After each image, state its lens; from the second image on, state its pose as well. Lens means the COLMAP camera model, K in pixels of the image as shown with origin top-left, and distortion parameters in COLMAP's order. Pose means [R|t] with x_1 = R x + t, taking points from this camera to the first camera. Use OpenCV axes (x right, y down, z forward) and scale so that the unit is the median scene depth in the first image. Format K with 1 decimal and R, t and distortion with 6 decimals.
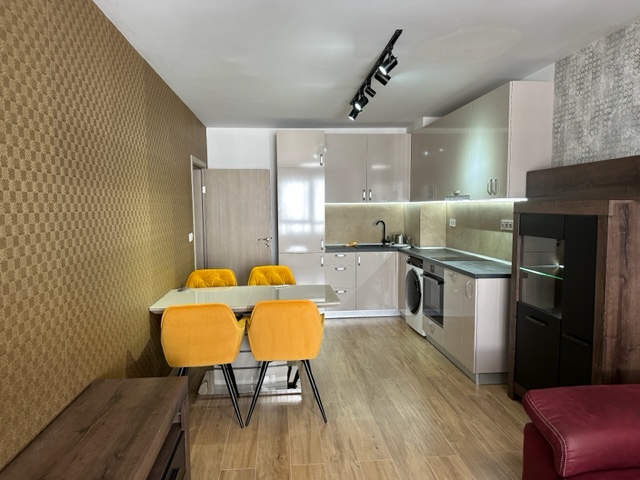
lens RADIAL K [[442.4, 0, 321.0], [0, 442.4, 240.9], [0, 0, 1]] dist [0.014883, -0.039082]
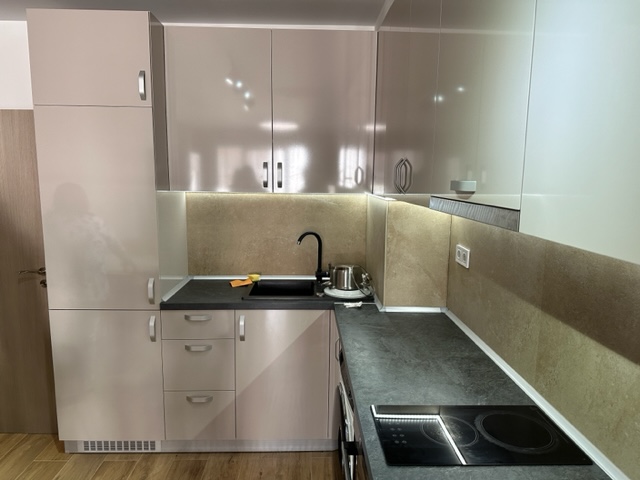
lens RADIAL K [[442.4, 0, 319.4], [0, 442.4, 239.2], [0, 0, 1]] dist [0.014883, -0.039082]
pose [[0.997698, 0.024115, -0.063388, 0.186353], [-0.020013, 0.997712, 0.064571, -0.072876], [0.064800, -0.063154, 0.995898, 0.576976]]
